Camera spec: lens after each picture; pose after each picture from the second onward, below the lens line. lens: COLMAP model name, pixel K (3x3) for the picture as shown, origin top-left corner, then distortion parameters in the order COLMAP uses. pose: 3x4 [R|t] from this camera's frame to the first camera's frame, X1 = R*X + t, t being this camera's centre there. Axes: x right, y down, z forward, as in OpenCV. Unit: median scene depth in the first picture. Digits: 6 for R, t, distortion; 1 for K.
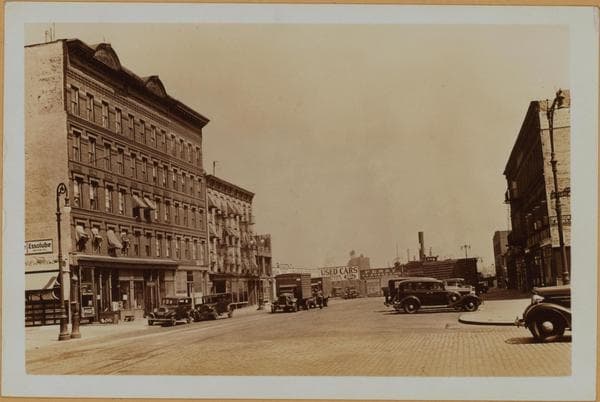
lens RADIAL K [[699.9, 0, 300.0], [0, 699.9, 201.0], [0, 0, 1]] dist [-0.011914, -0.030045]
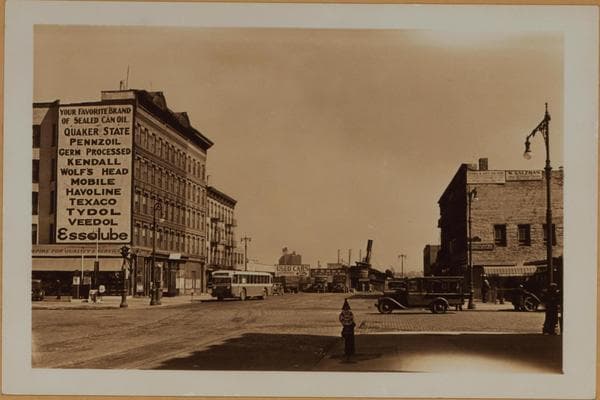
lens RADIAL K [[699.9, 0, 300.0], [0, 699.9, 200.0], [0, 0, 1]] dist [-0.011914, -0.030045]
pose [[0.992385, 0.078015, 0.095315, -0.119557], [-0.078607, 0.996903, 0.002464, -0.039997], [-0.094827, -0.009938, 0.995444, -0.365833]]
